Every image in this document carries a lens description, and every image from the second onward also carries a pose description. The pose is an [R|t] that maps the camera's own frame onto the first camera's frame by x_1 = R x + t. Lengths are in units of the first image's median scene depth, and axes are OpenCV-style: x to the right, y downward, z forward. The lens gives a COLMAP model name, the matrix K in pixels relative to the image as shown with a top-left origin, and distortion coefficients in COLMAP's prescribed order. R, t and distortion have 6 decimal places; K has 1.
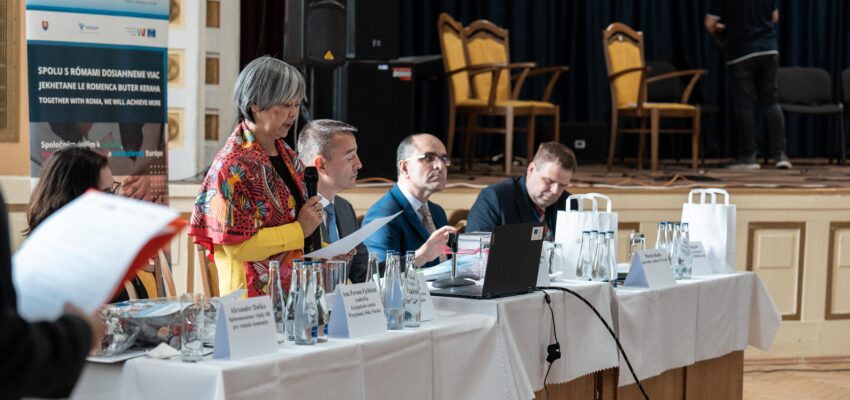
lens RADIAL K [[1803.4, 0, 421.5], [0, 1803.4, 217.0], [0, 0, 1]] dist [-0.011787, 0.117391]
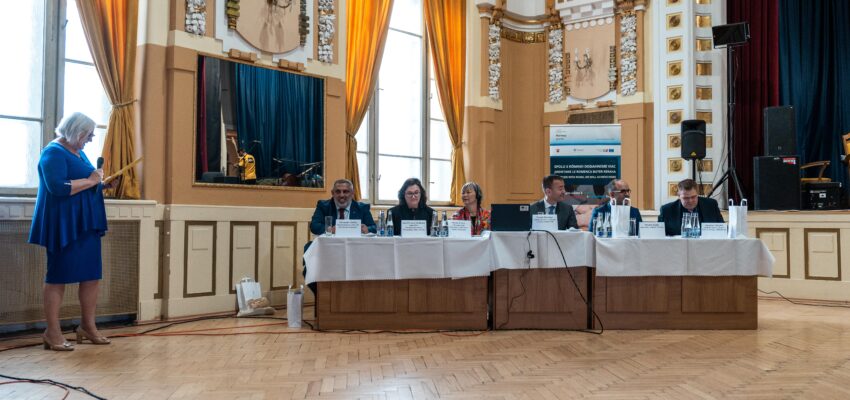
lens RADIAL K [[760.9, 0, 447.0], [0, 760.9, 194.0], [0, 0, 1]] dist [-0.006271, -0.000874]
pose [[0.535208, -0.042998, -0.843625, 0.673750], [-0.038568, 0.996418, -0.075254, 0.054844], [0.843839, 0.072813, 0.531633, 0.227301]]
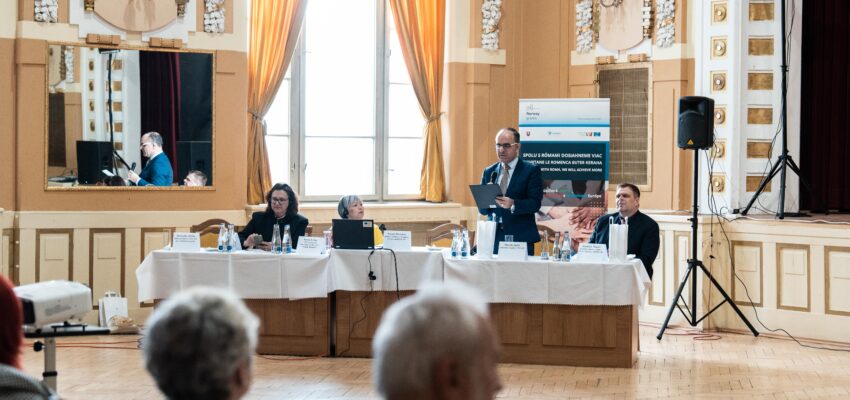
lens RADIAL K [[1637.0, 0, 415.9], [0, 1637.0, 211.2], [0, 0, 1]] dist [0.010086, -0.138379]
pose [[0.306673, 0.015396, -0.951690, 1.527451], [-0.055681, 0.998447, -0.001791, -0.005346], [0.950185, 0.053541, 0.307054, 0.287910]]
